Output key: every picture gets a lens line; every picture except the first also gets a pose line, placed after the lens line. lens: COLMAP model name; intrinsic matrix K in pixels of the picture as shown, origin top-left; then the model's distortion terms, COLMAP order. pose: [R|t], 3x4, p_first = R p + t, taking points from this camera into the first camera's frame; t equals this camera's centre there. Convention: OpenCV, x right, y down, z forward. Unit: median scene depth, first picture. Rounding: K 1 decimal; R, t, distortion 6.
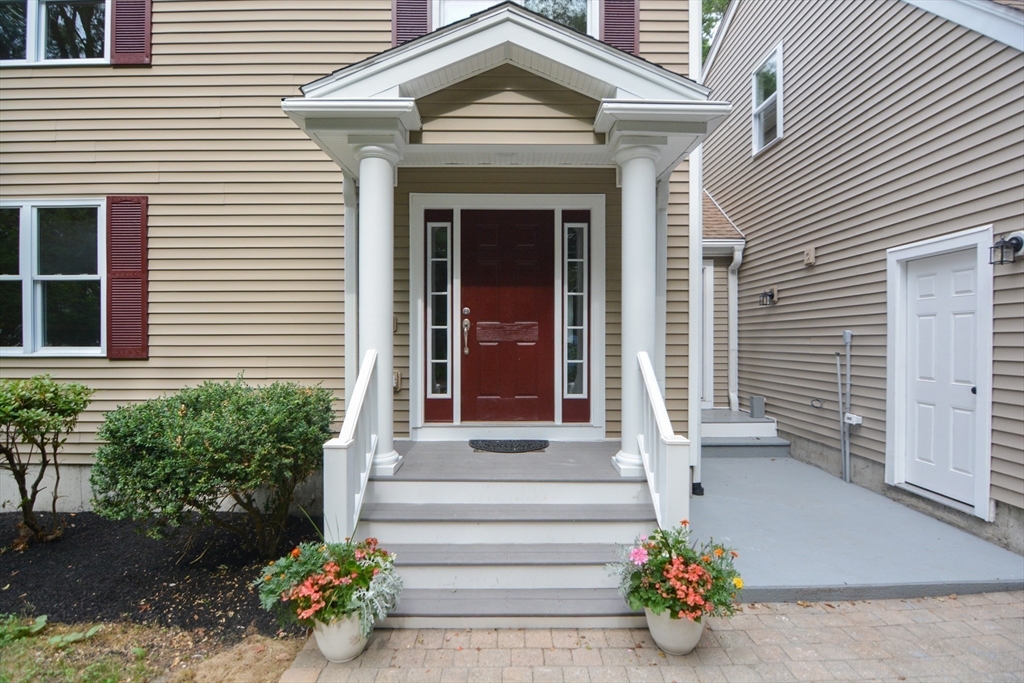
lens RADIAL K [[502.3, 0, 511.4], [0, 502.3, 343.8], [0, 0, 1]] dist [-0.012146, -0.002506]
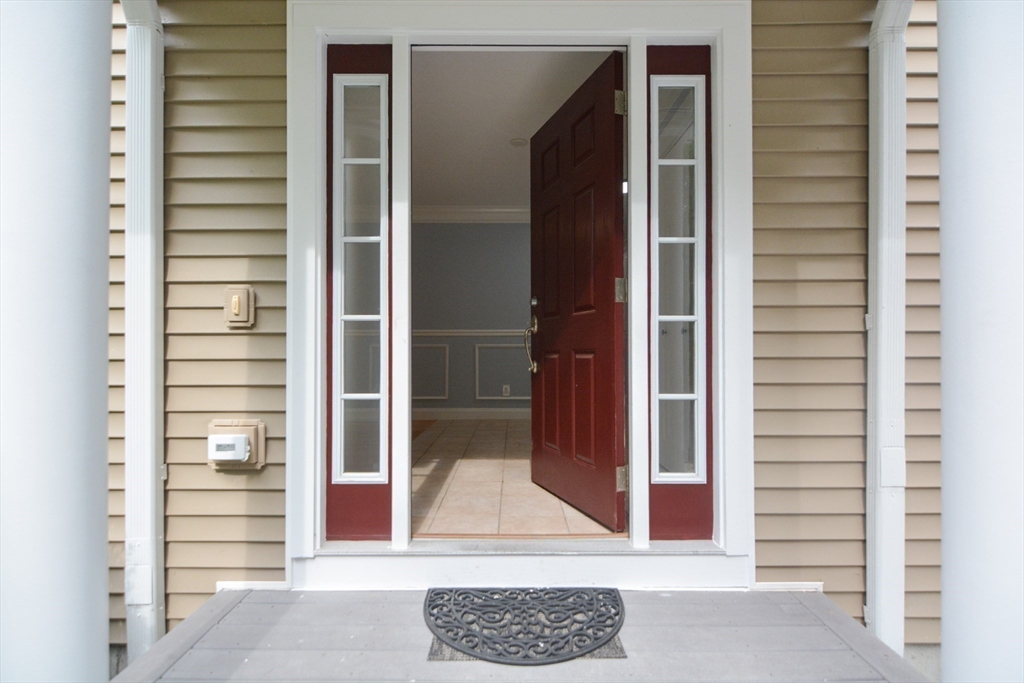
lens RADIAL K [[502.3, 0, 515.2], [0, 502.3, 346.9], [0, 0, 1]] dist [-0.012146, -0.002506]
pose [[0.999992, -0.001103, -0.003895, -0.010058], [0.001063, 0.999947, -0.010258, -0.003395], [0.003906, 0.010254, 0.999940, 0.572469]]
